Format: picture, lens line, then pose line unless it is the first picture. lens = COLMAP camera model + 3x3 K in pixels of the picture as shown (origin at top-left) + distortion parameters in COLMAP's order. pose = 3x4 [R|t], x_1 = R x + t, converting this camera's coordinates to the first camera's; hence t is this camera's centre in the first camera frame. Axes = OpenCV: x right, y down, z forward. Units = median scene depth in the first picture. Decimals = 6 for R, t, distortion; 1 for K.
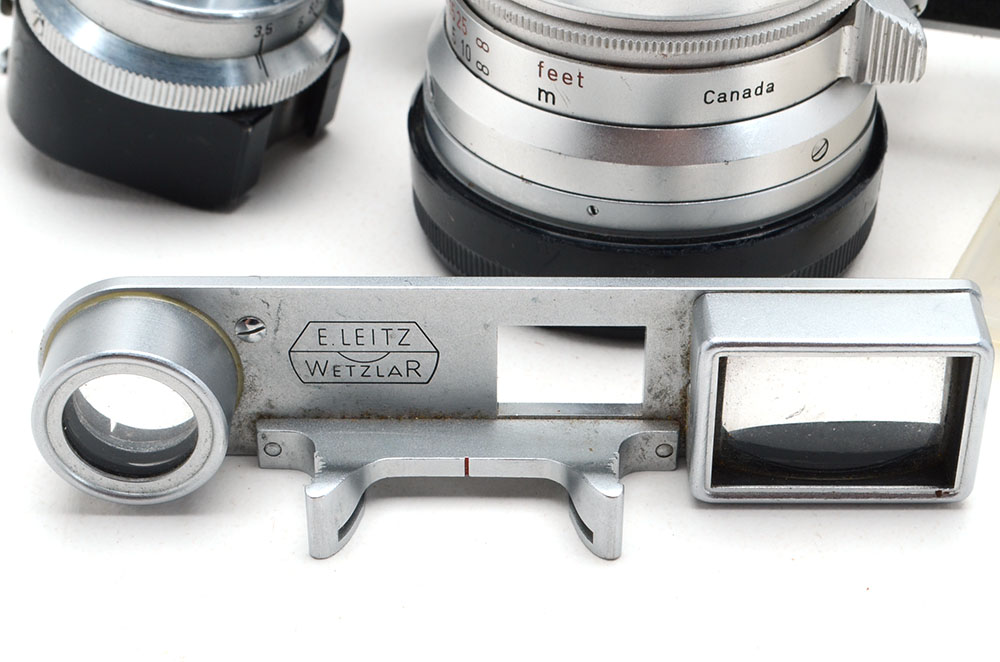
lens RADIAL K [[2022.3, 0, 504.3], [0, 2022.3, 332.5], [0, 0, 1]] dist [-0.004056, 0.000000]
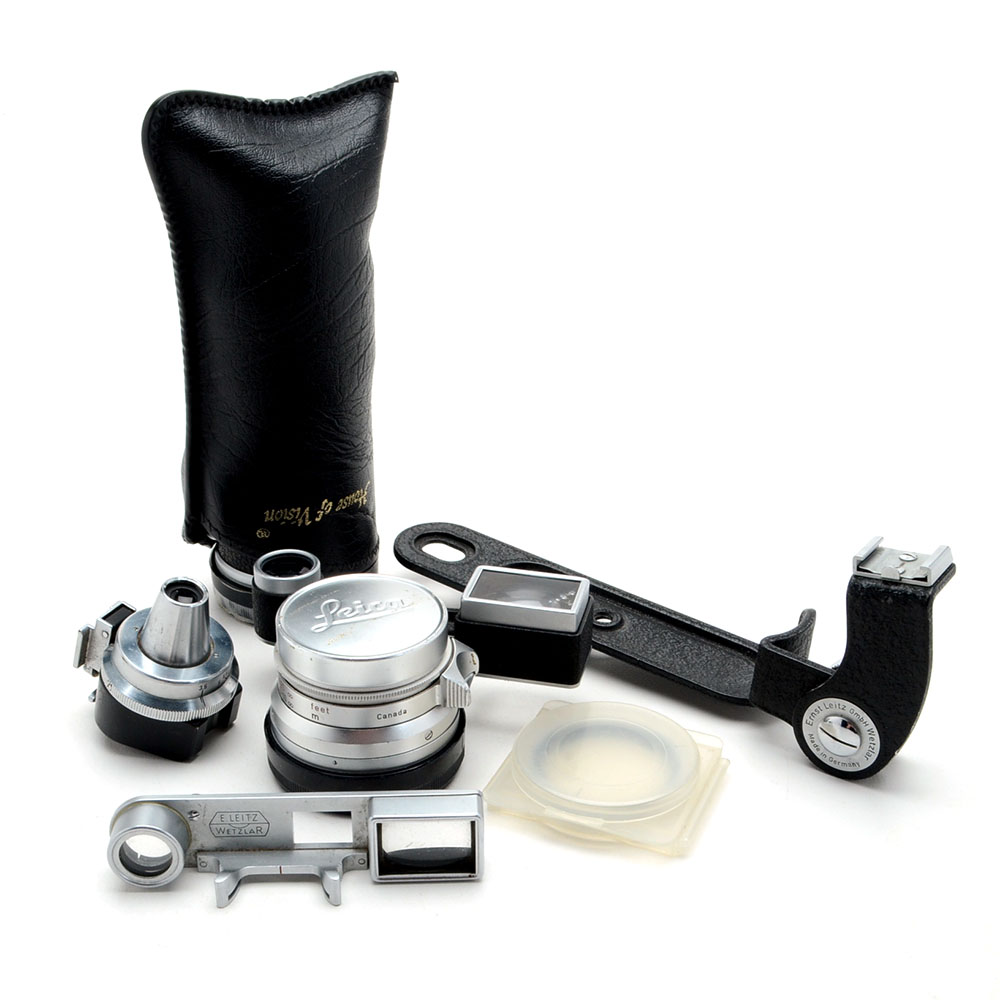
lens RADIAL K [[1762.6, 0, 495.4], [0, 1762.6, 494.4], [0, 0, 1]] dist [-0.028019, 0.000000]
pose [[0.999723, -0.022829, 0.005800, 0.240484], [0.023458, 0.987171, -0.157933, -0.040941], [-0.002120, 0.158025, 0.987433, -1.198337]]
